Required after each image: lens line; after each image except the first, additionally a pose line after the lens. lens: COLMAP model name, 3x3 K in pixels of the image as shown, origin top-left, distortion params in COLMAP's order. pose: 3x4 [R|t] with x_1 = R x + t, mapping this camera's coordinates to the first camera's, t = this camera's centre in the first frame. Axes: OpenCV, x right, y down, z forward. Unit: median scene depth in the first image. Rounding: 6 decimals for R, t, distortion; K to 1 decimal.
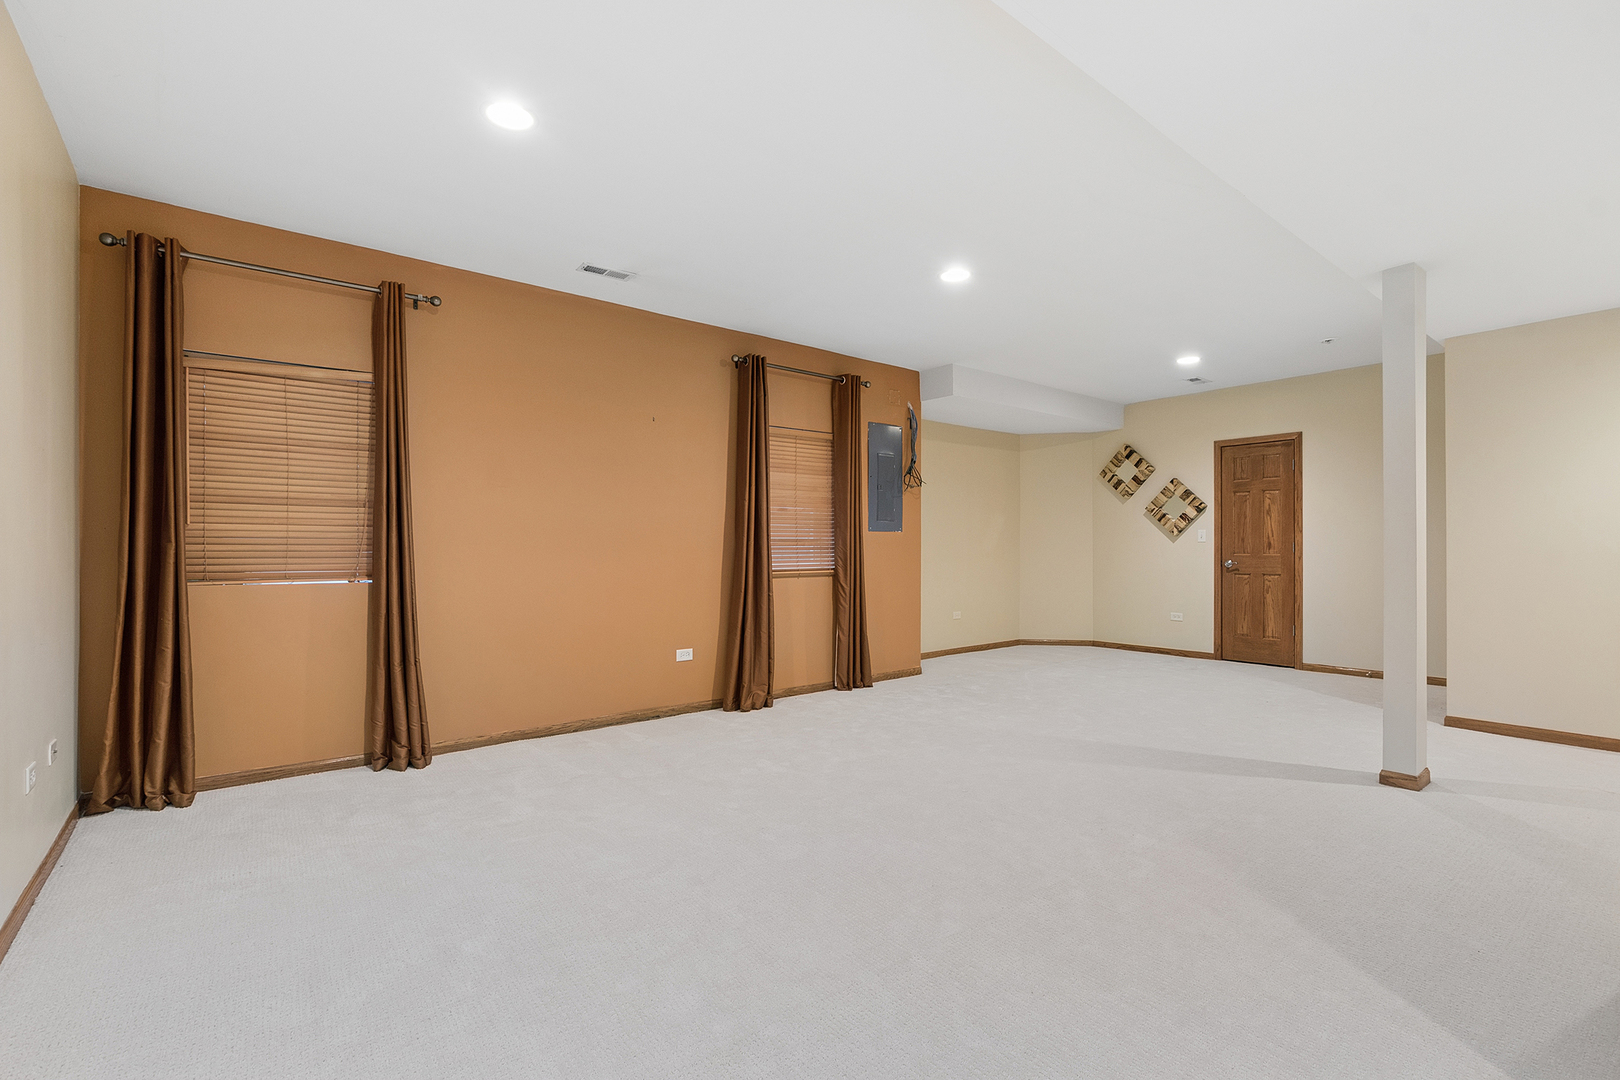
lens RADIAL K [[713.0, 0, 810.0], [0, 713.0, 540.0], [0, 0, 1]] dist [0.000284, 0.000490]
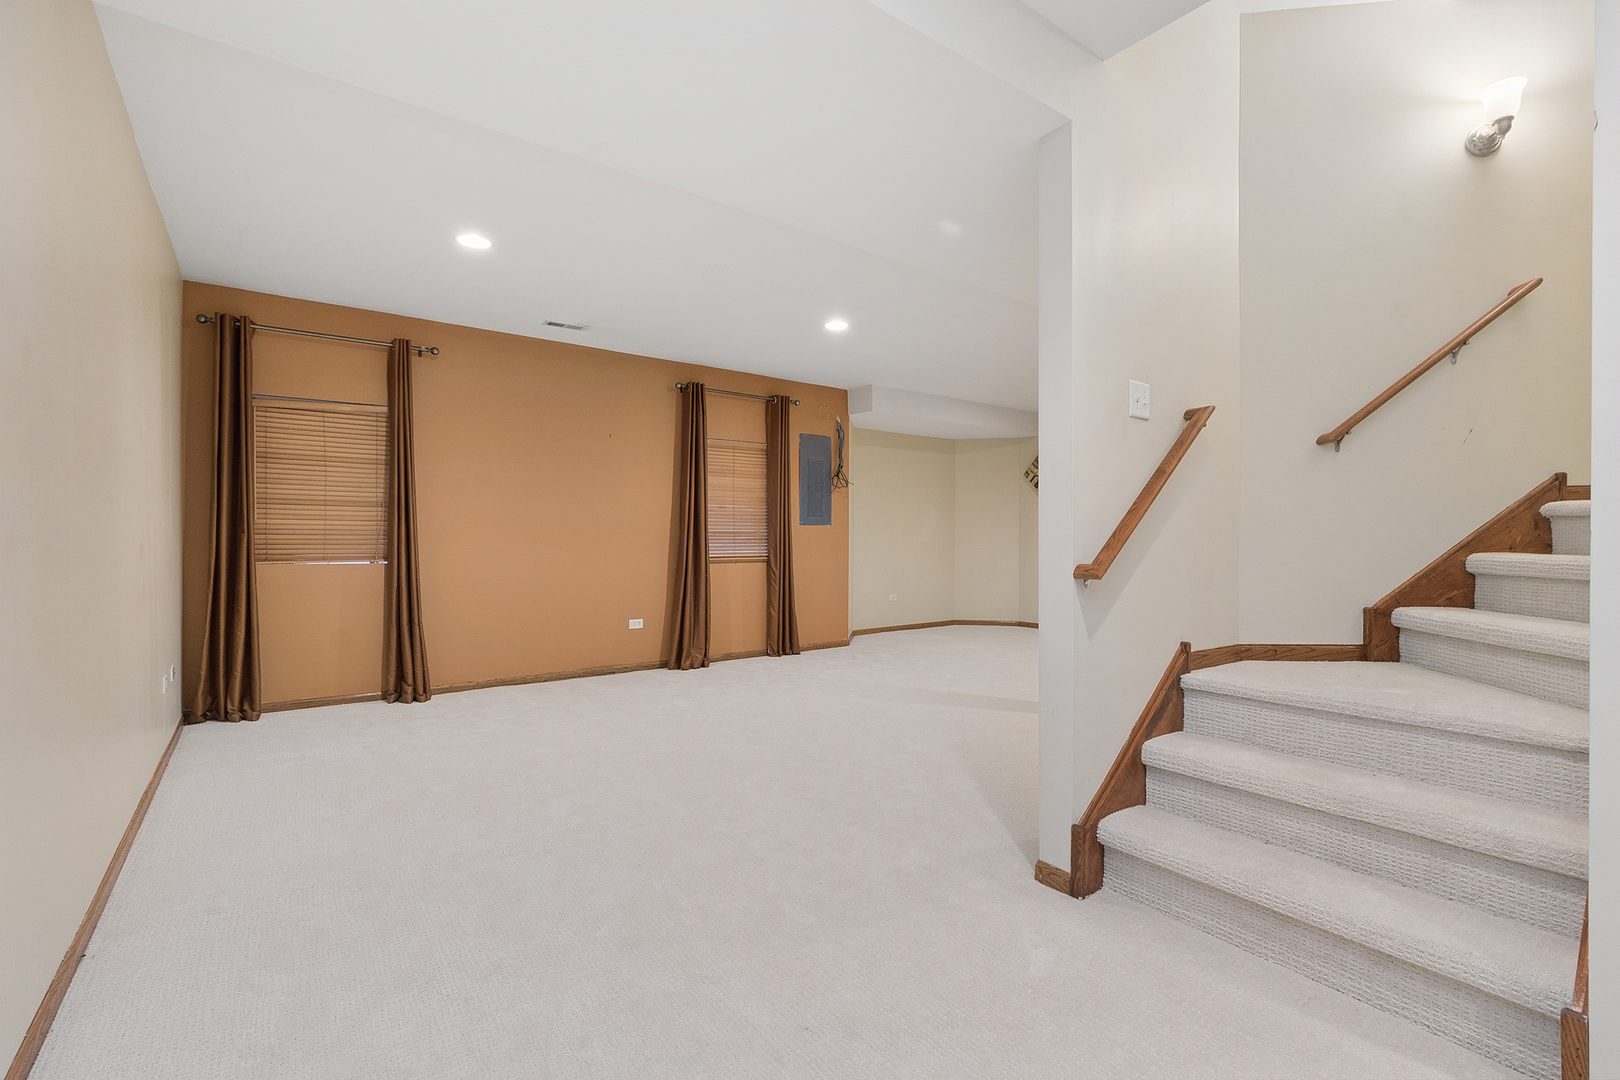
lens RADIAL K [[709.1, 0, 810.4], [0, 709.1, 535.0], [0, 0, 1]] dist [-0.001547, -0.000443]
pose [[0.999456, 0.004310, -0.032704, 0.220930], [-0.004099, 0.999970, 0.006512, -0.005250], [0.032731, -0.006374, 0.999444, -0.299919]]
